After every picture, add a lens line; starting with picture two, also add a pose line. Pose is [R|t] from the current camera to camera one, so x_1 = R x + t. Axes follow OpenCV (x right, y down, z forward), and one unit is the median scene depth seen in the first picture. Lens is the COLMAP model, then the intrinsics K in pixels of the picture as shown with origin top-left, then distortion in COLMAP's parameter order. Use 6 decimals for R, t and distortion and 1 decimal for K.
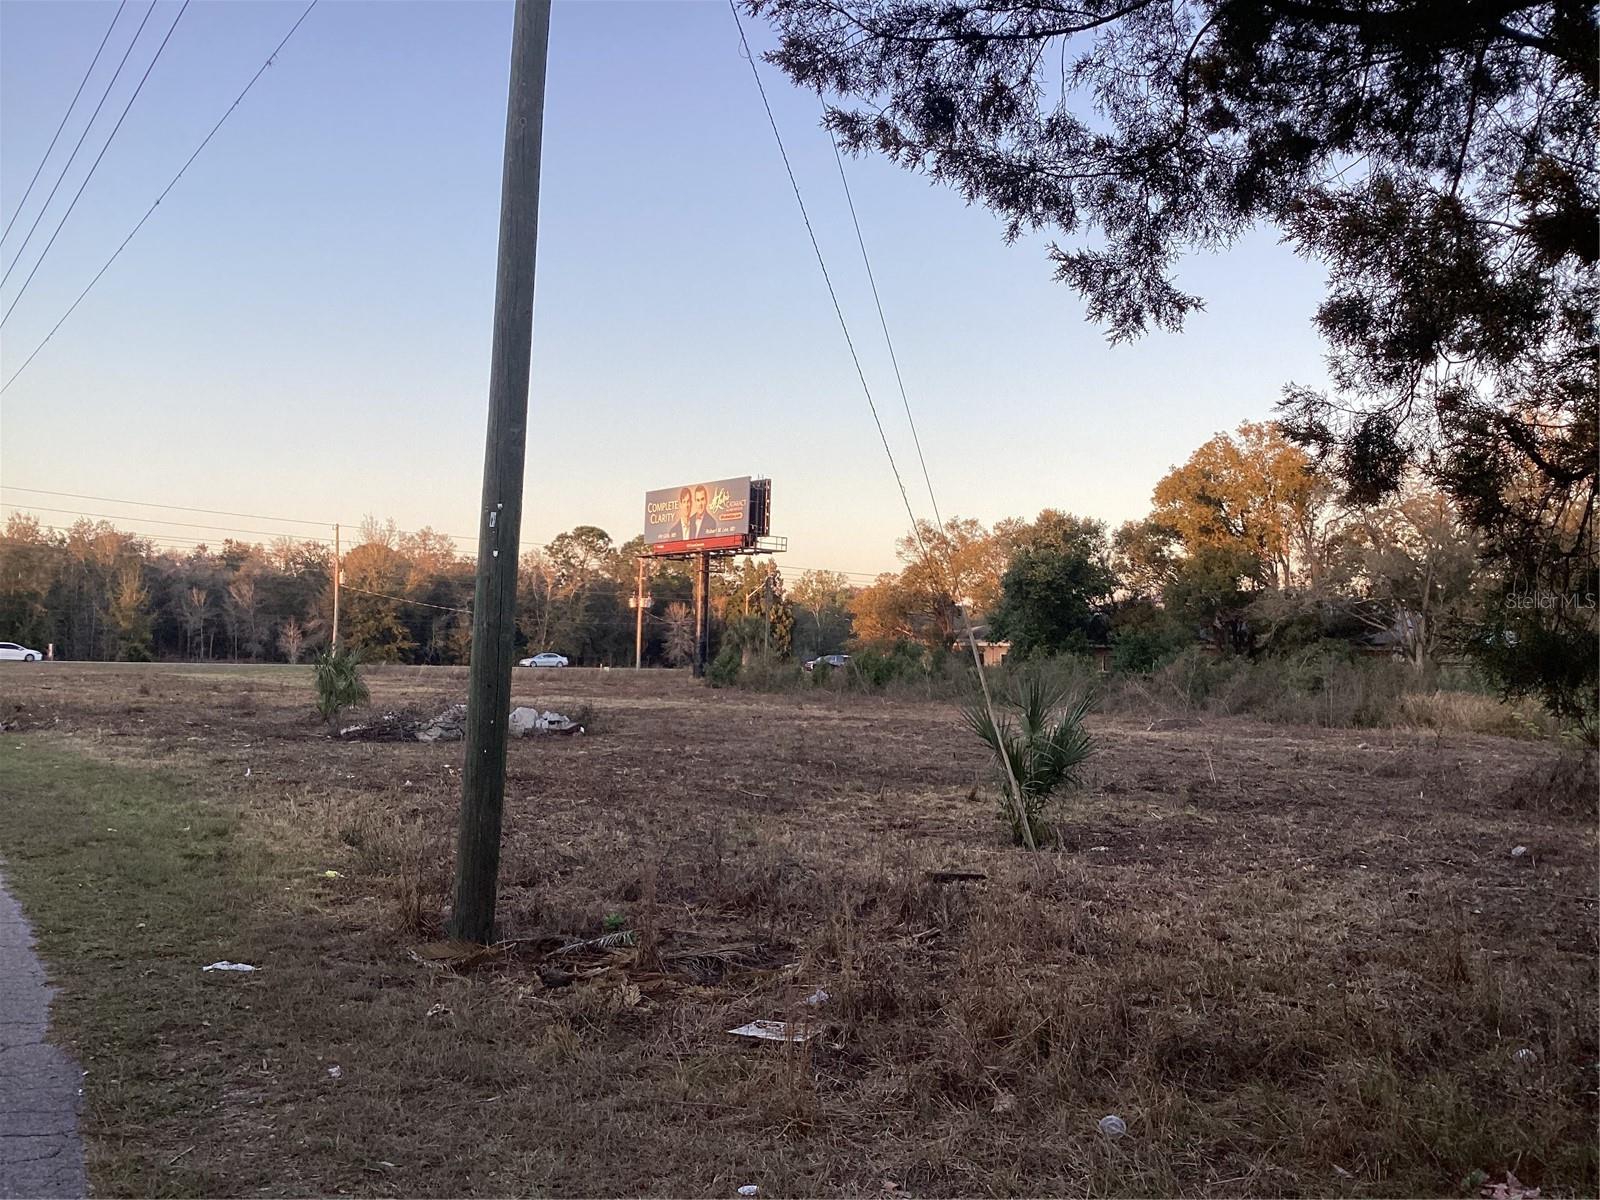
lens RADIAL K [[1464.4, 0, 794.6], [0, 1464.4, 600.6], [0, 0, 1]] dist [0.124178, -0.237700]
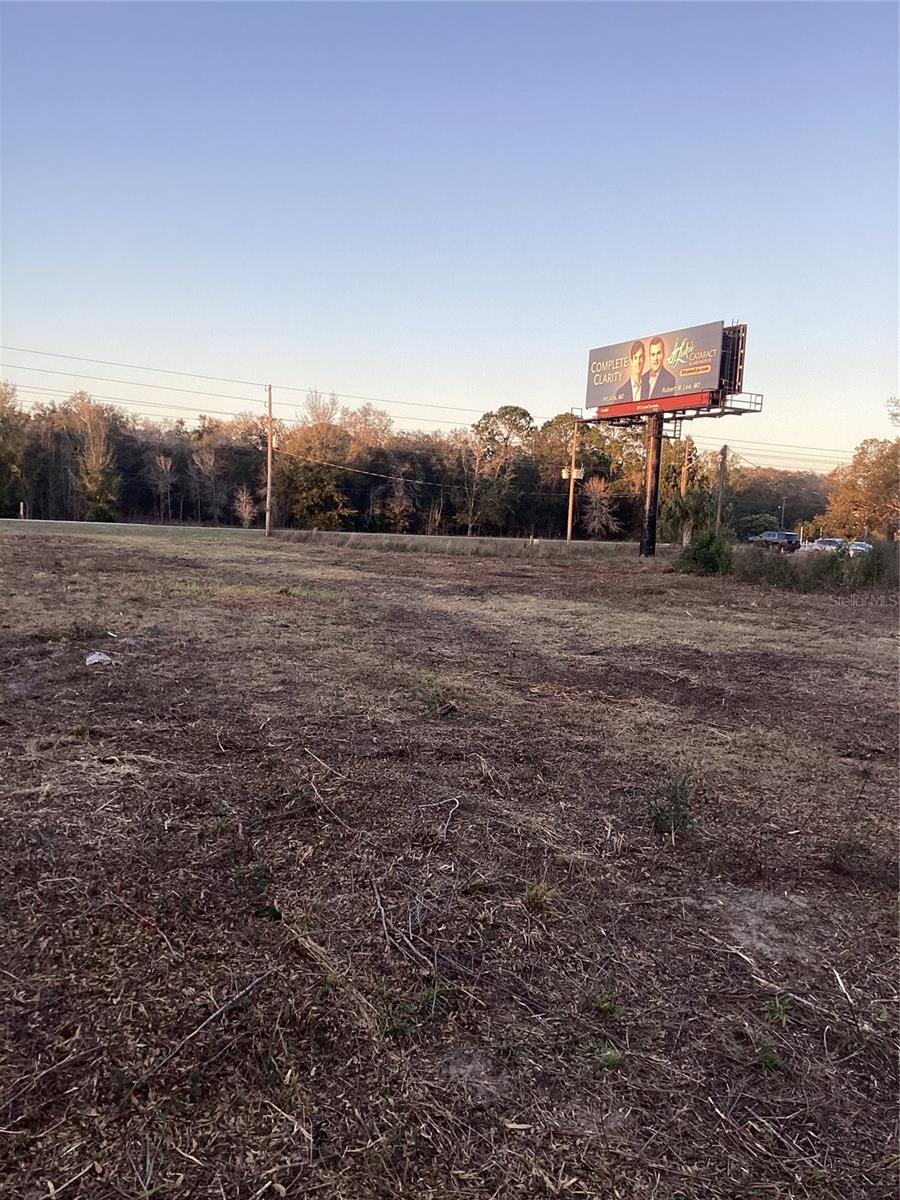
lens RADIAL K [[1098.3, 0, 457.7], [0, 1098.3, 599.7], [0, 0, 1]] dist [0.124178, -0.237700]
pose [[0.984763, 0.034903, -0.170361, -0.169696], [-0.016646, 0.994072, 0.107439, 0.023116], [0.173102, -0.102966, 0.979507, 0.846407]]
